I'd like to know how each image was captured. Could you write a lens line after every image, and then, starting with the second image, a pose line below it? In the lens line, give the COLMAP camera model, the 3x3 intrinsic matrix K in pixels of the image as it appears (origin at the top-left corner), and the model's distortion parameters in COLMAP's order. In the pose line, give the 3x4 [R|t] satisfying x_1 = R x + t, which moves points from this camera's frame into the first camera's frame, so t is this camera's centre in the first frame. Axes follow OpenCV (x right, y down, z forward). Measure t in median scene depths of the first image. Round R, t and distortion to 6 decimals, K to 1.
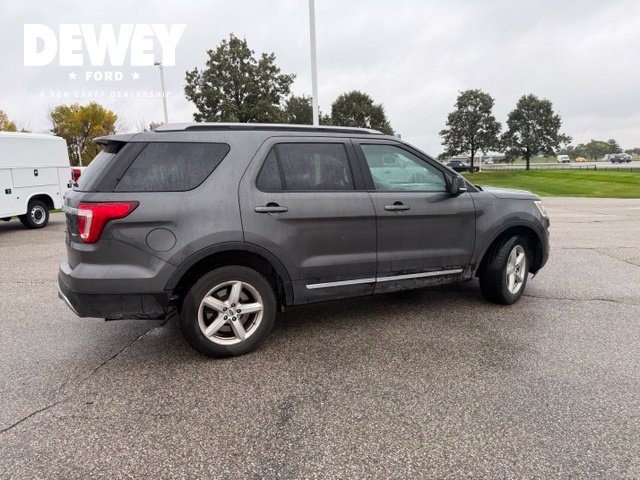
lens RADIAL K [[451.3, 0, 322.7], [0, 451.3, 239.5], [0, 0, 1]] dist [0.048628, -0.064052]
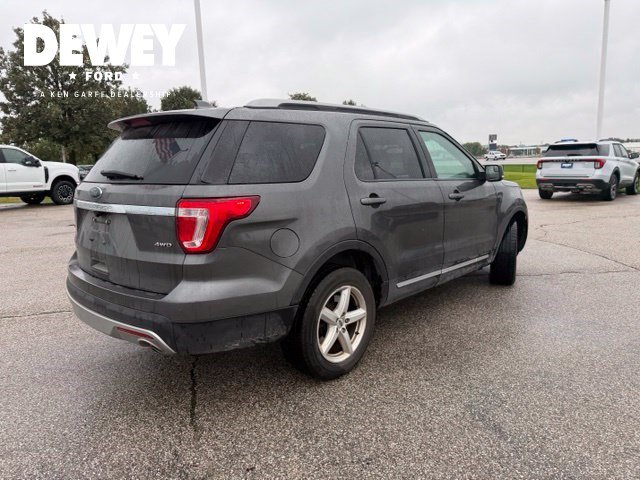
lens RADIAL K [[451.3, 0, 316.2], [0, 451.3, 236.8], [0, 0, 1]] dist [0.048628, -0.064052]
pose [[0.928952, -0.064952, 0.364457, -0.532664], [0.067104, 0.997723, 0.006772, -0.010167], [-0.364067, 0.018166, 0.931196, 0.215145]]
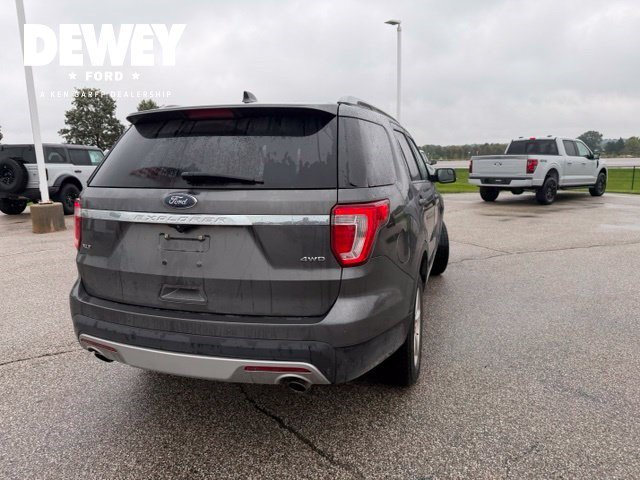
lens RADIAL K [[451.3, 0, 318.4], [0, 451.3, 233.2], [0, 0, 1]] dist [0.048628, -0.064052]
pose [[0.685363, -0.106281, 0.720404, -0.897684], [0.122264, 0.992043, 0.030039, -0.057162], [-0.717864, 0.067492, 0.692904, 0.514956]]
